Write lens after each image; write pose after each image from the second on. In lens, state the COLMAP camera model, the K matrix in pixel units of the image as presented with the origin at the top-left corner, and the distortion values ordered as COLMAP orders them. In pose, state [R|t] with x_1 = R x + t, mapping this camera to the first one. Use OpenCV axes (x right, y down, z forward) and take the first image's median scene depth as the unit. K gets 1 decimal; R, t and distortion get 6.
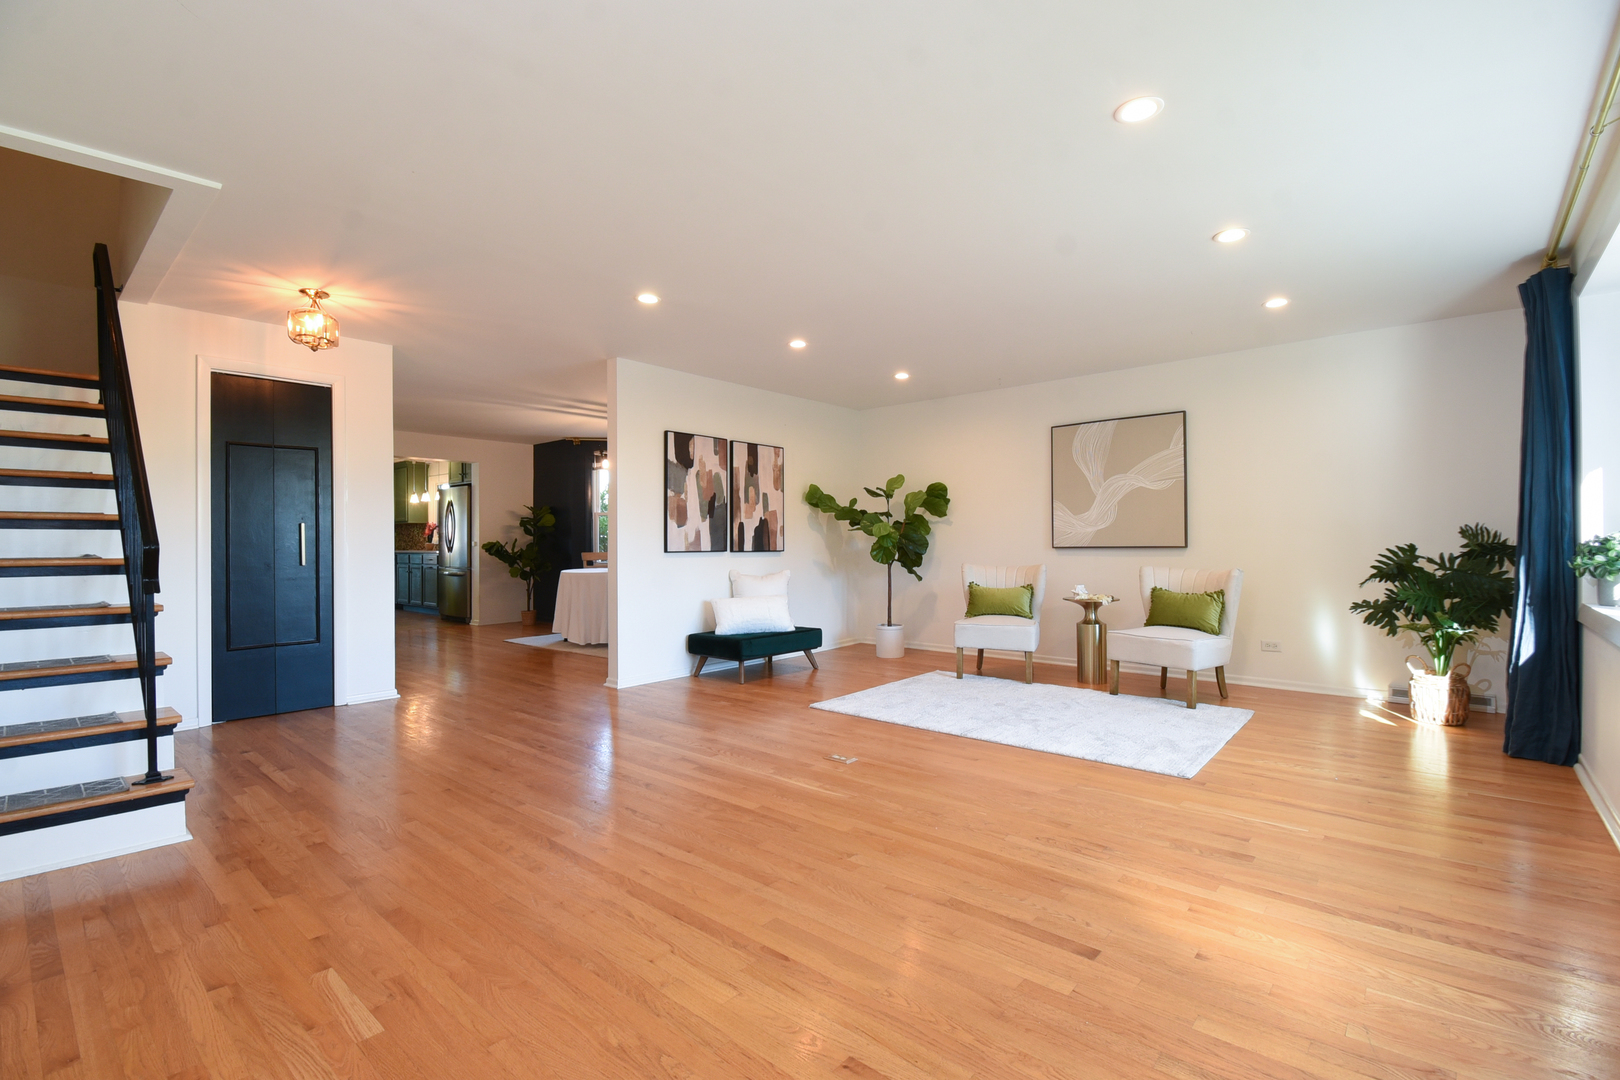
lens RADIAL K [[696.7, 0, 801.3], [0, 696.7, 539.5], [0, 0, 1]] dist [0.018137, -0.024641]
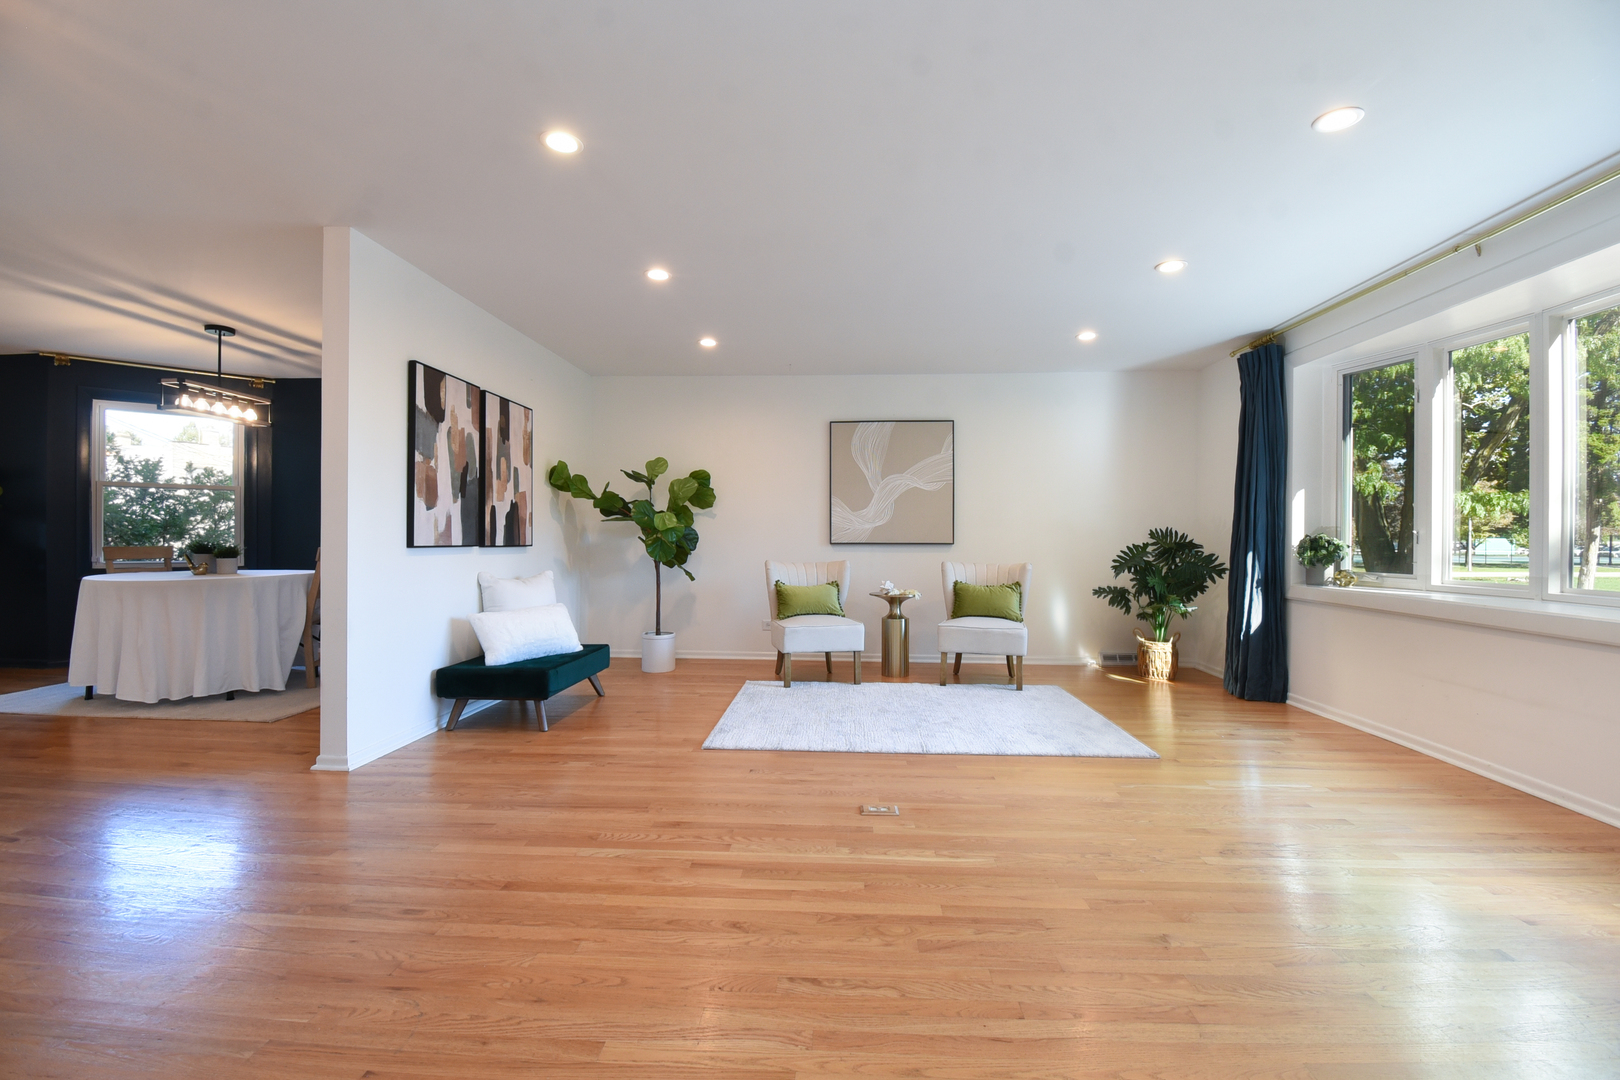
lens RADIAL K [[696.7, 0, 801.3], [0, 696.7, 539.5], [0, 0, 1]] dist [0.018137, -0.024641]
pose [[0.797735, 0.009485, 0.602933, -0.289040], [-0.013393, 0.999908, 0.001991, 0.004822], [-0.602859, -0.009664, 0.797789, 0.251353]]
